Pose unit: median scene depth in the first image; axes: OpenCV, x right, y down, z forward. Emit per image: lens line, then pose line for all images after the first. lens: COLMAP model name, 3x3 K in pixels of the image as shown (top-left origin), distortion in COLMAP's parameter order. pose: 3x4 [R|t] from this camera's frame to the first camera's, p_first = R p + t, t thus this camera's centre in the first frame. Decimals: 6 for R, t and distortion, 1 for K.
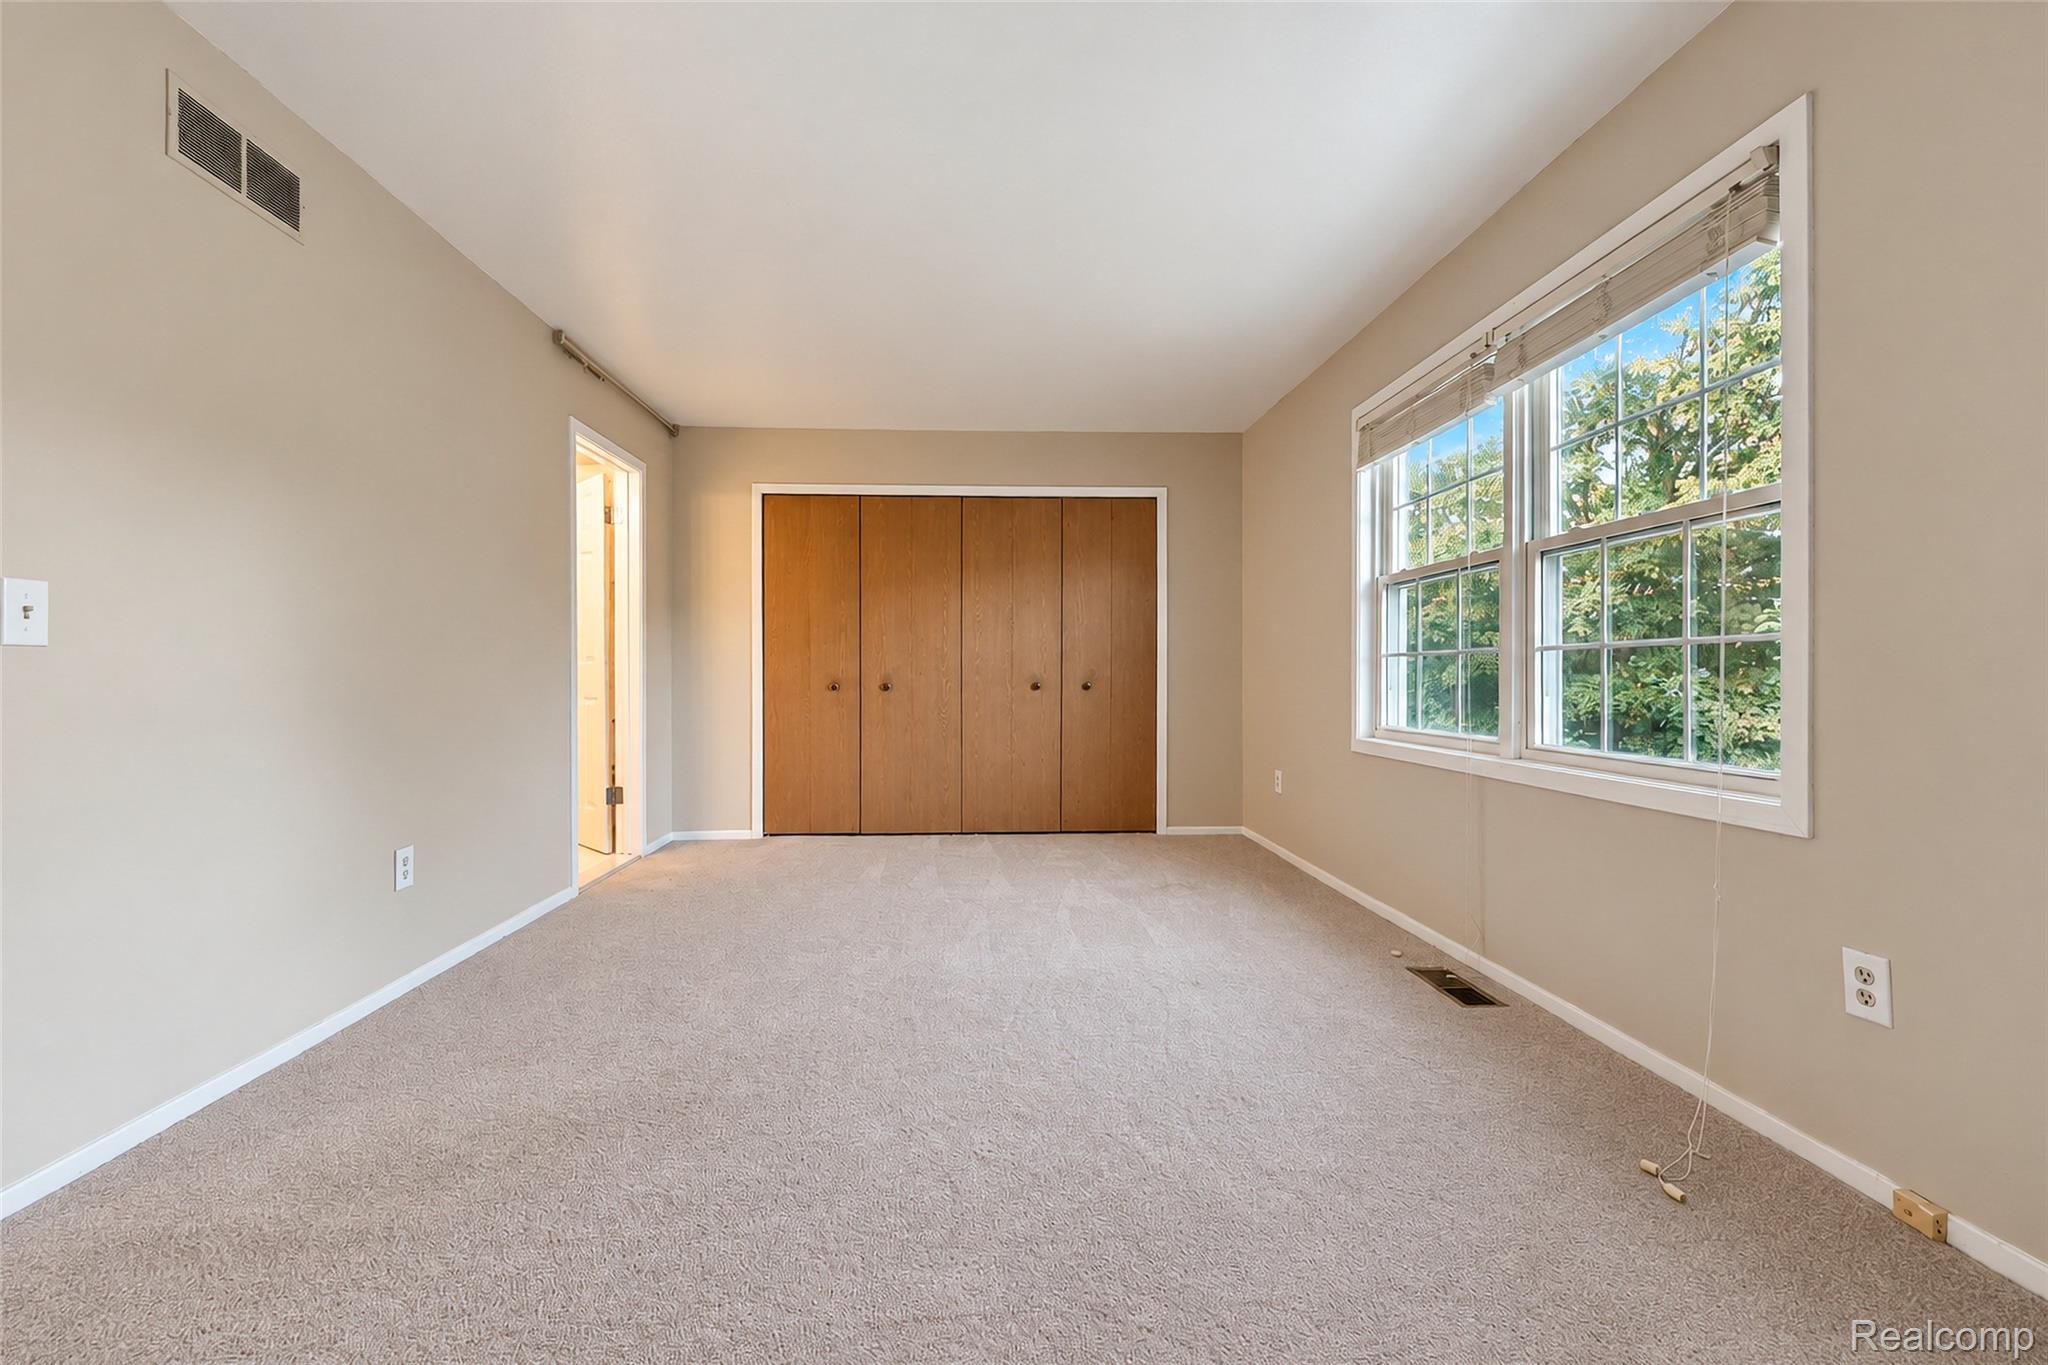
lens RADIAL K [[823.2, 0, 1004.7], [0, 823.2, 671.9], [0, 0, 1]] dist [0.000604, -0.000441]
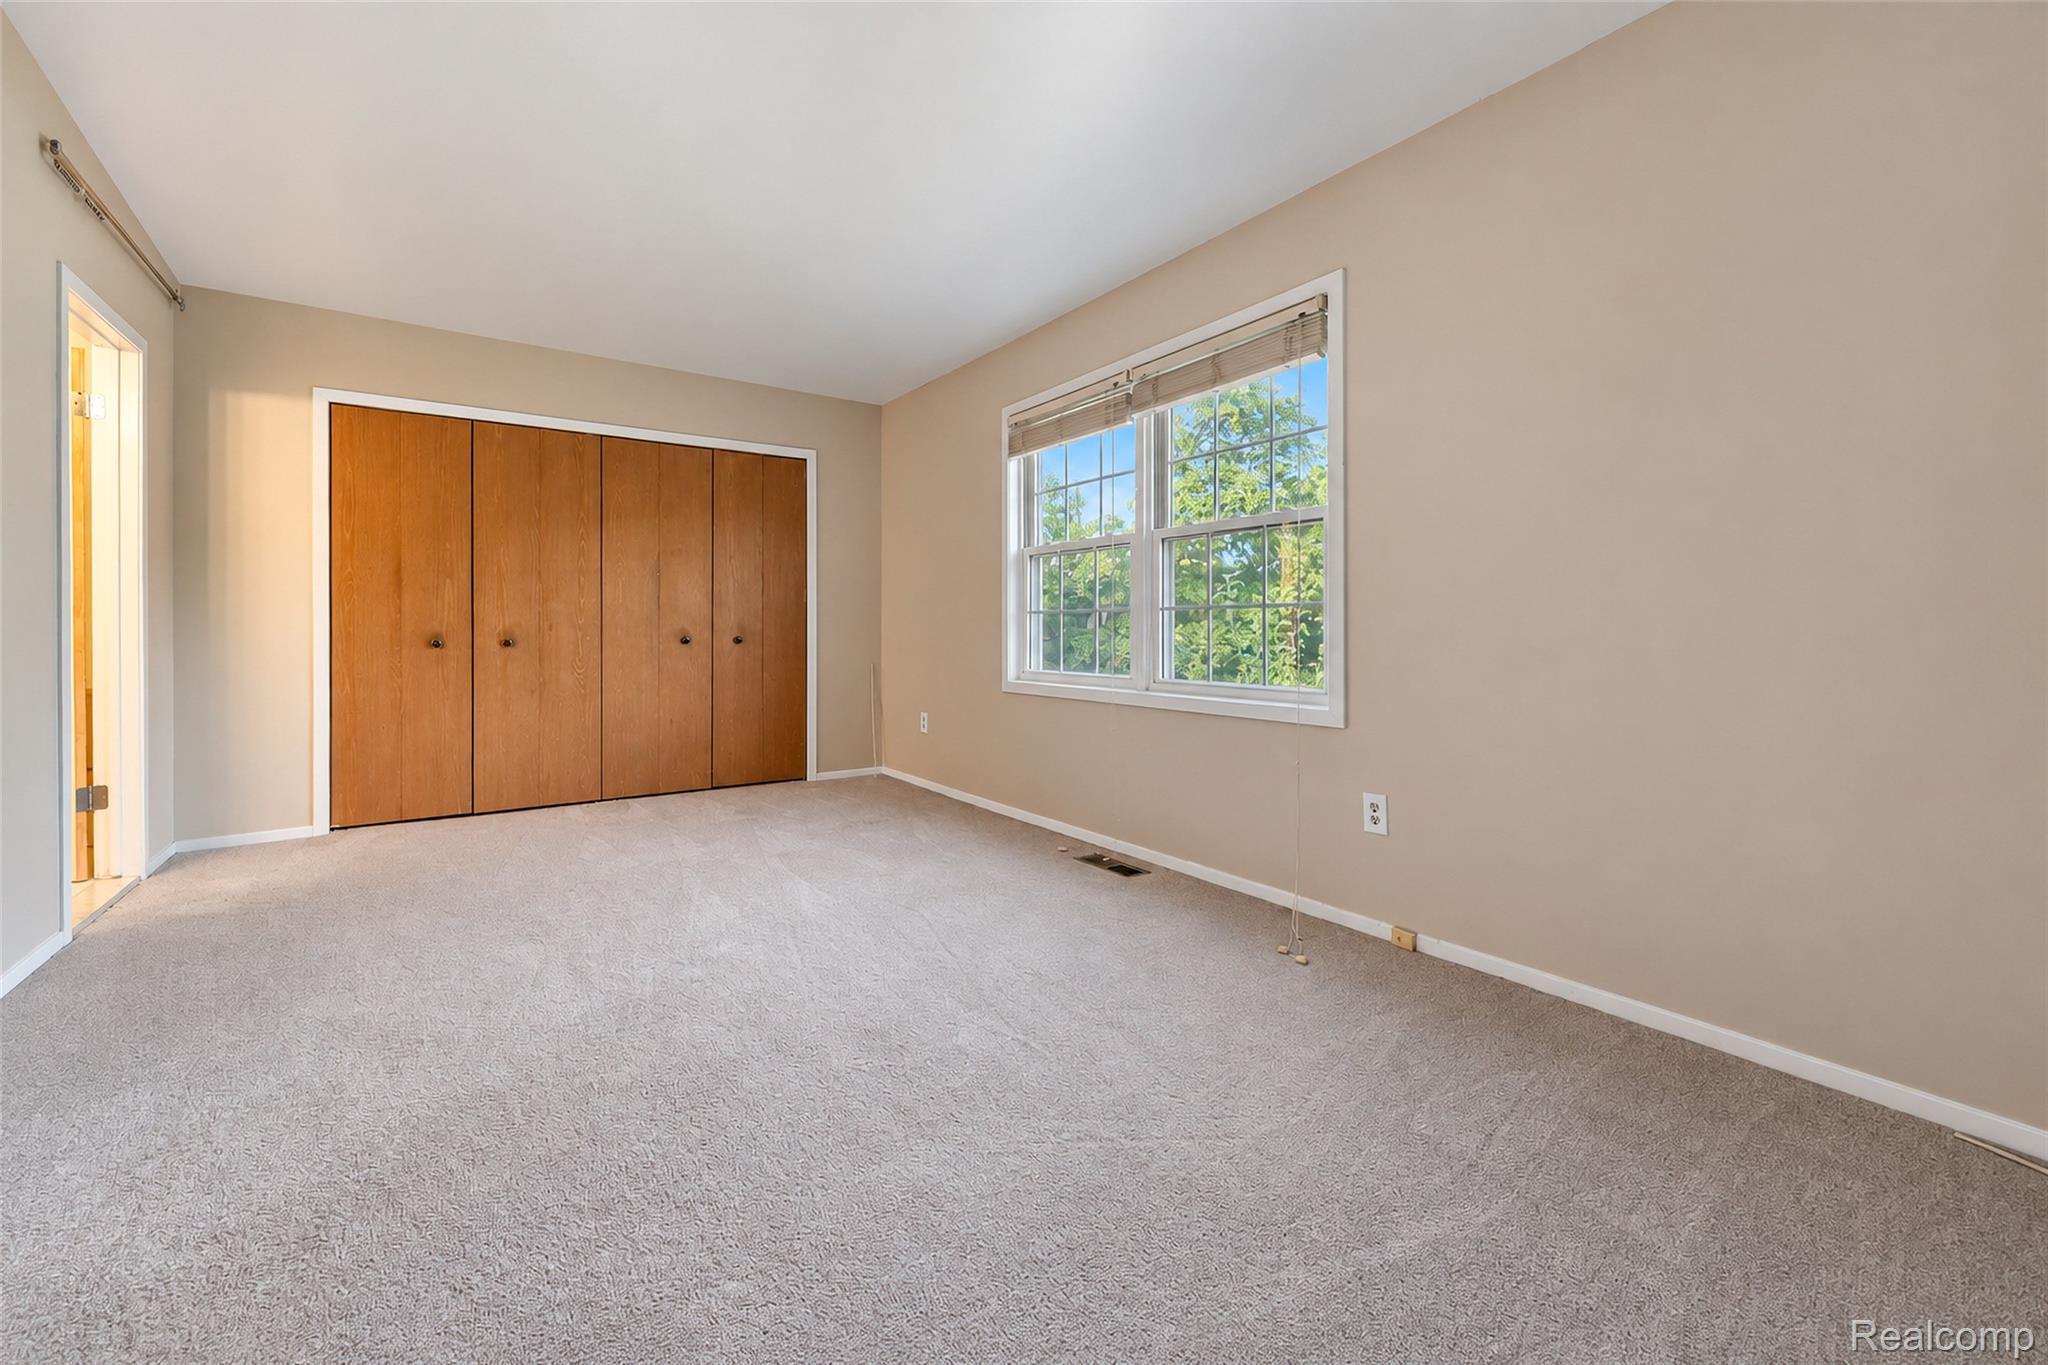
lens RADIAL K [[823.2, 0, 977.9], [0, 823.2, 625.9], [0, 0, 1]] dist [0.000604, -0.000441]
pose [[0.857383, 0.000281, 0.514678, -0.200503], [-0.000405, 1.000000, 0.000128, 0.000100], [-0.514678, -0.000319, 0.857383, -0.008437]]
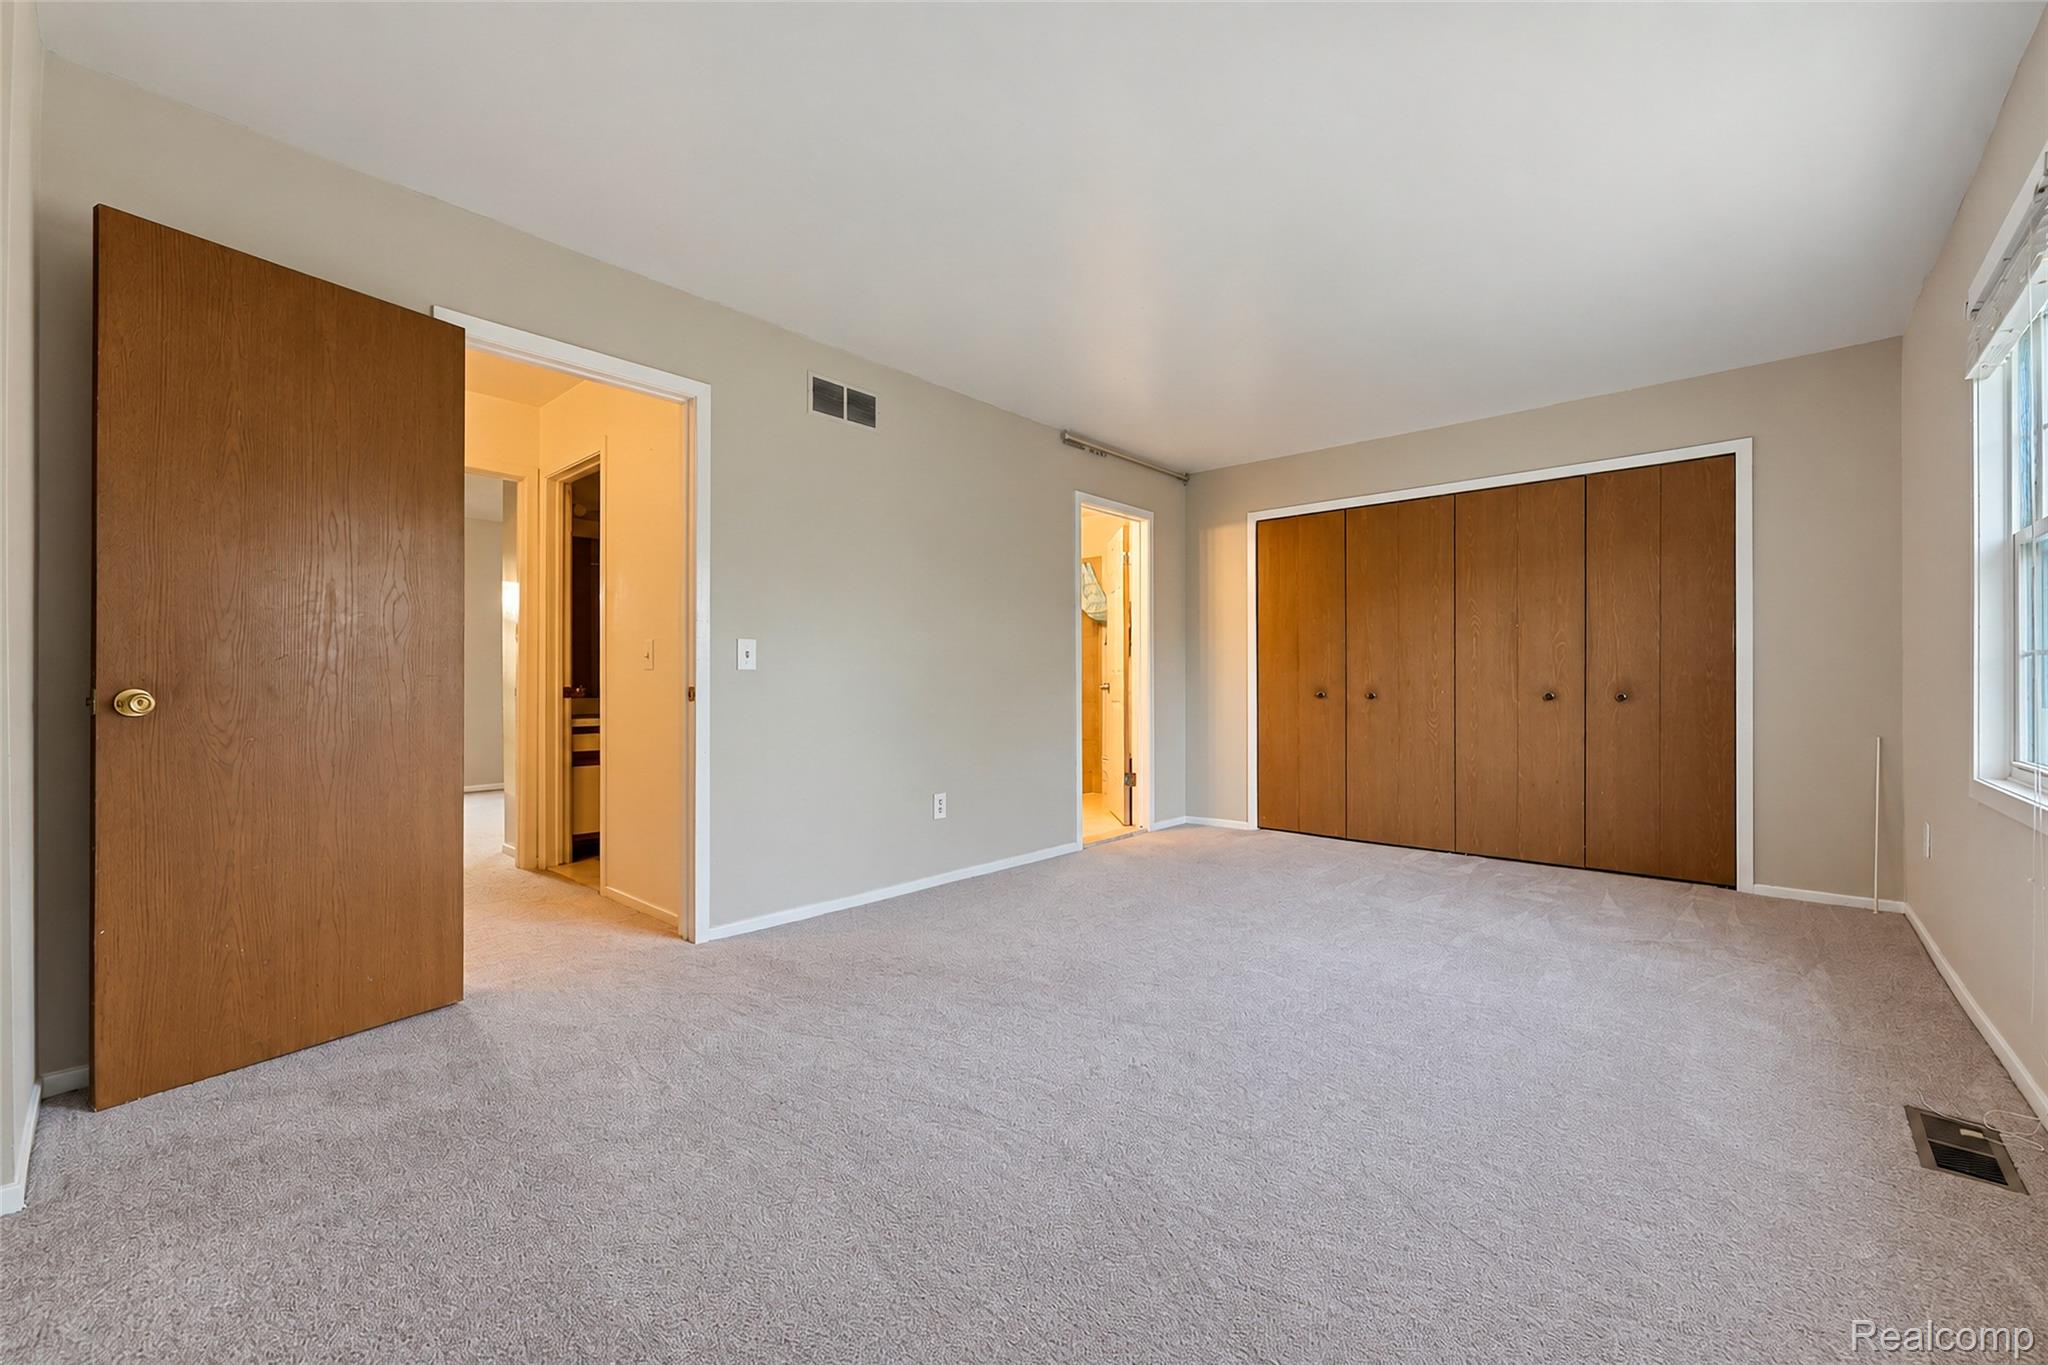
lens RADIAL K [[823.2, 0, 1043.0], [0, 823.2, 685.8], [0, 0, 1]] dist [0.000604, -0.000441]
pose [[0.718988, 0.000529, -0.695022, 0.312330], [0.003807, 0.999982, 0.004700, 0.000159], [0.695012, -0.006025, 0.718973, -0.001514]]
